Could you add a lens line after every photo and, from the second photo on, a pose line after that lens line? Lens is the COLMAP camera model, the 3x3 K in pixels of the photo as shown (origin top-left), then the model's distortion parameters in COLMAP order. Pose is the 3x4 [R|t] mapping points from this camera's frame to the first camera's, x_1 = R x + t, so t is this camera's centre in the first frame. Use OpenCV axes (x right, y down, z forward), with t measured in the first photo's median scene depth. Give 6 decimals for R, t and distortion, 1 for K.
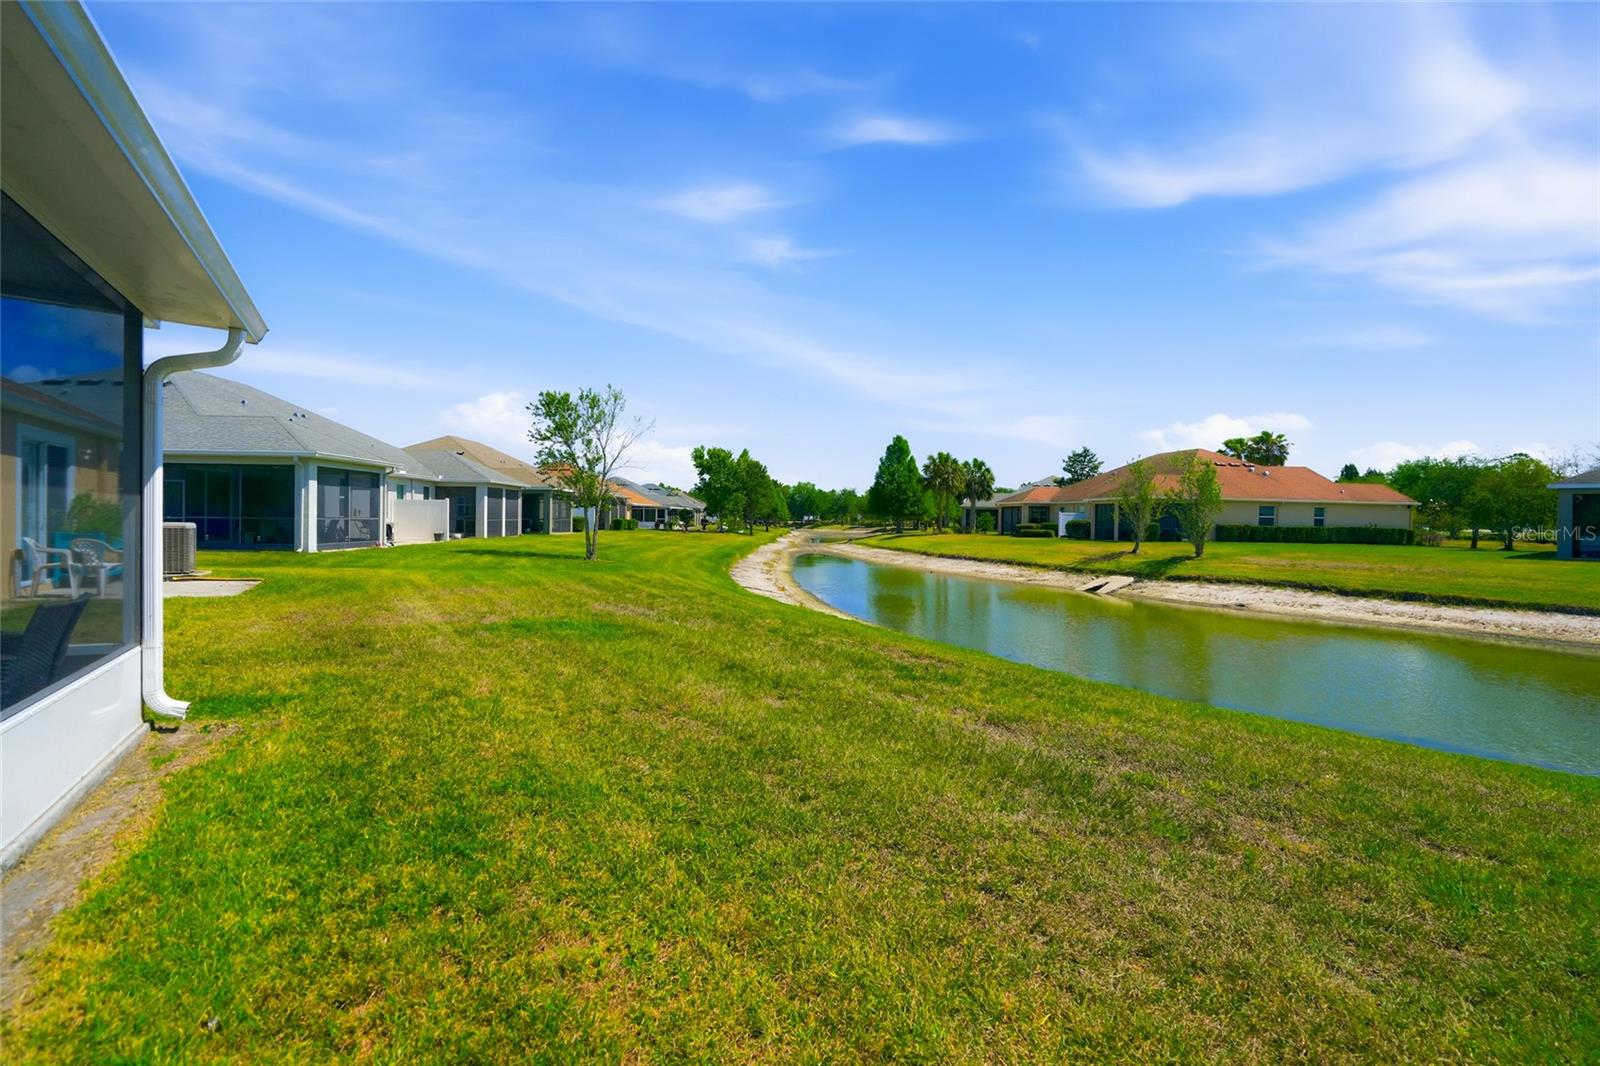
lens RADIAL K [[773.1, 0, 797.8], [0, 773.1, 525.2], [0, 0, 1]] dist [-0.047094, 0.013741]
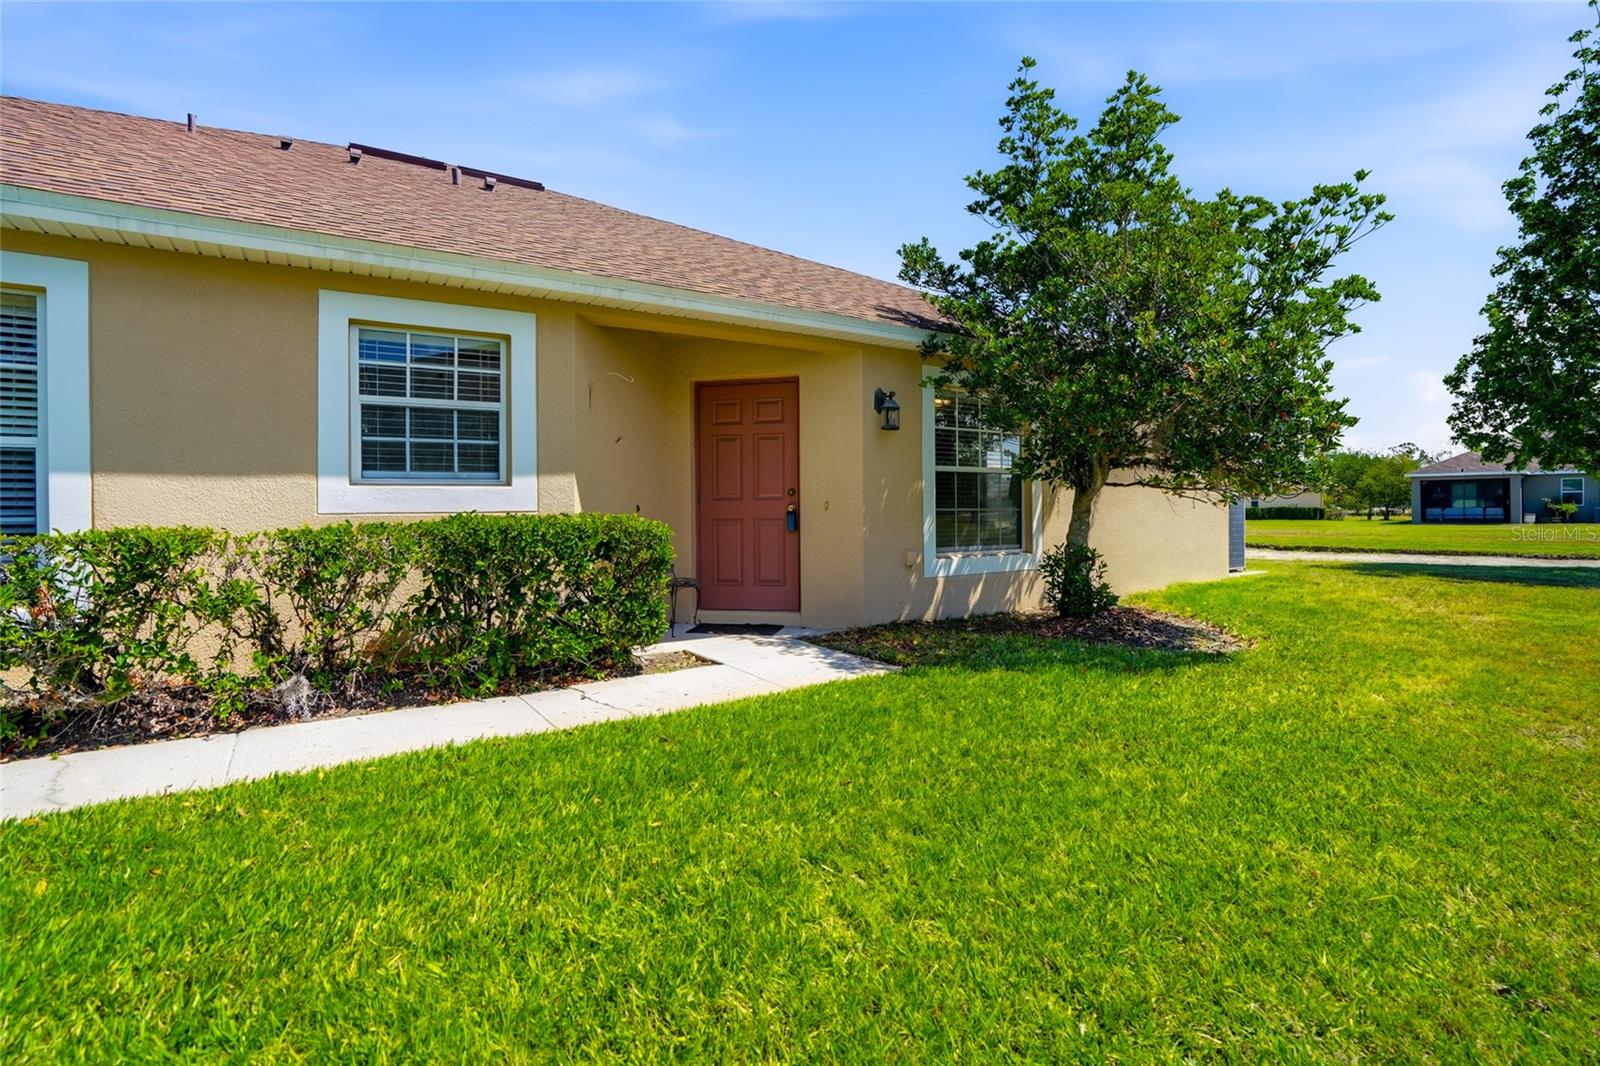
lens RADIAL K [[773.1, 0, 805.6], [0, 773.1, 523.4], [0, 0, 1]] dist [-0.047094, 0.013741]
pose [[0.996443, -0.026803, 0.079895, -0.311514], [0.026449, 0.999635, 0.005478, 0.003012], [-0.080012, -0.003345, 0.996788, -0.403001]]
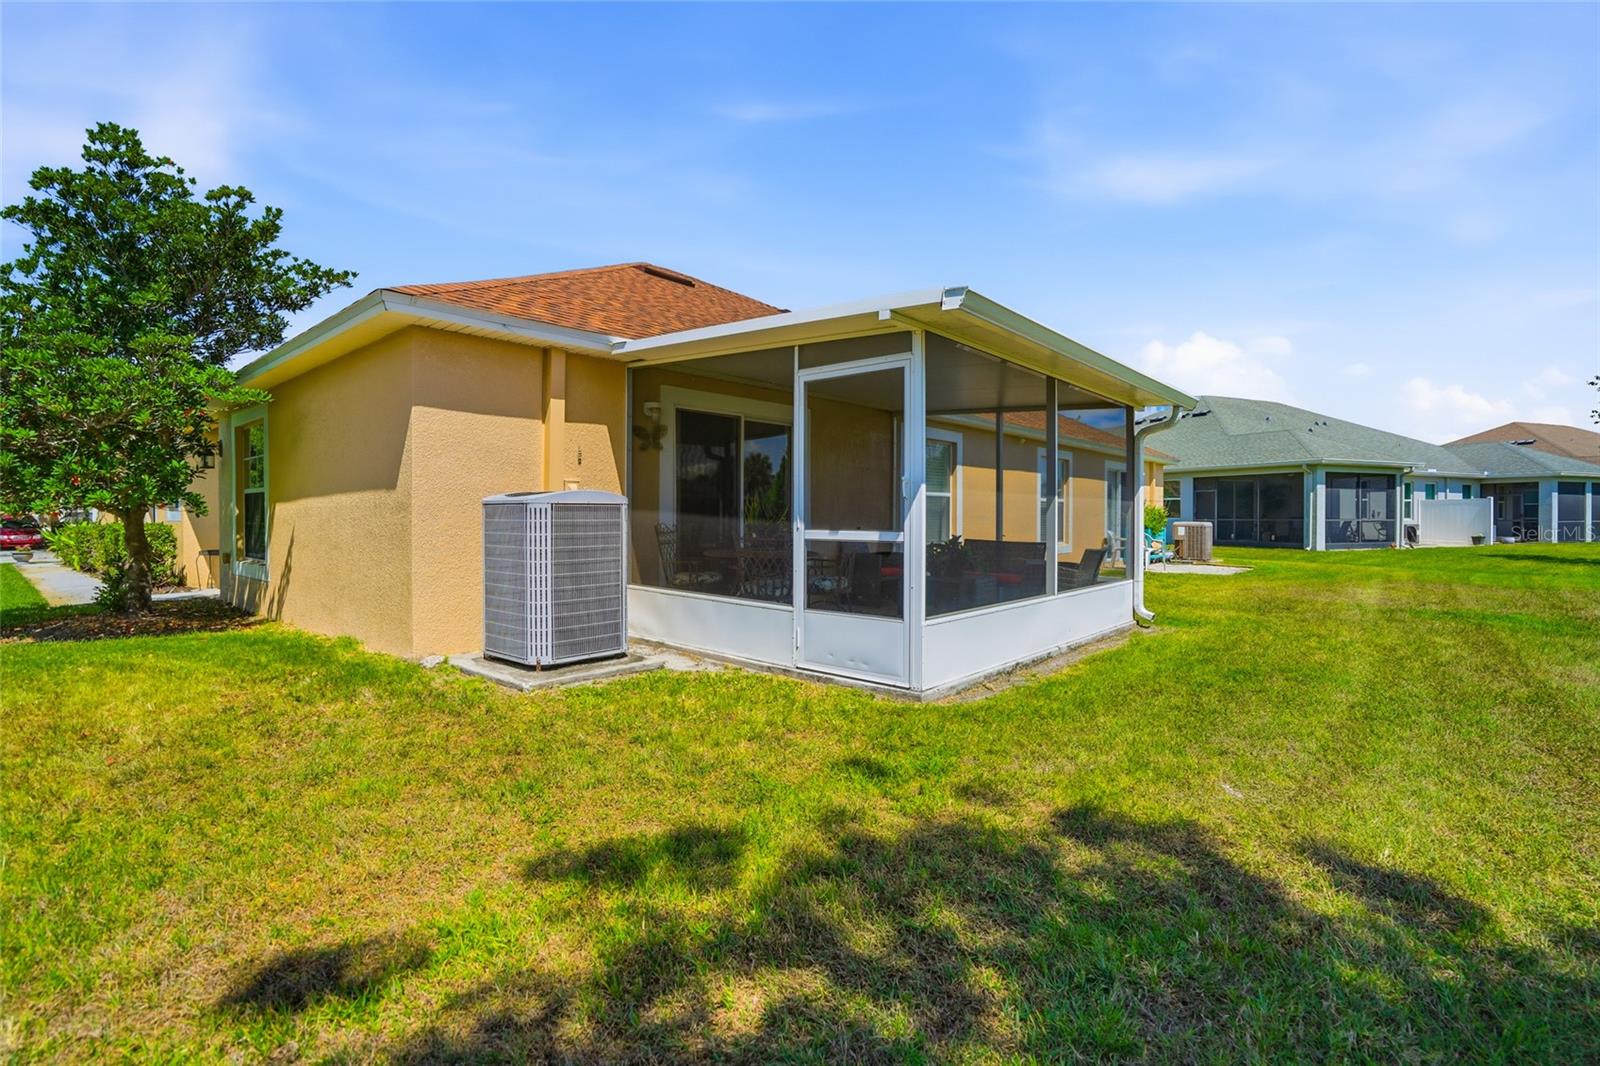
lens RADIAL K [[773.1, 0, 799.6], [0, 773.1, 523.9], [0, 0, 1]] dist [-0.047094, 0.013741]
pose [[0.353762, -0.004382, -0.935325, 0.095535], [-0.002377, 0.999982, -0.005584, 0.004056], [0.935332, 0.004199, 0.353745, -0.072079]]
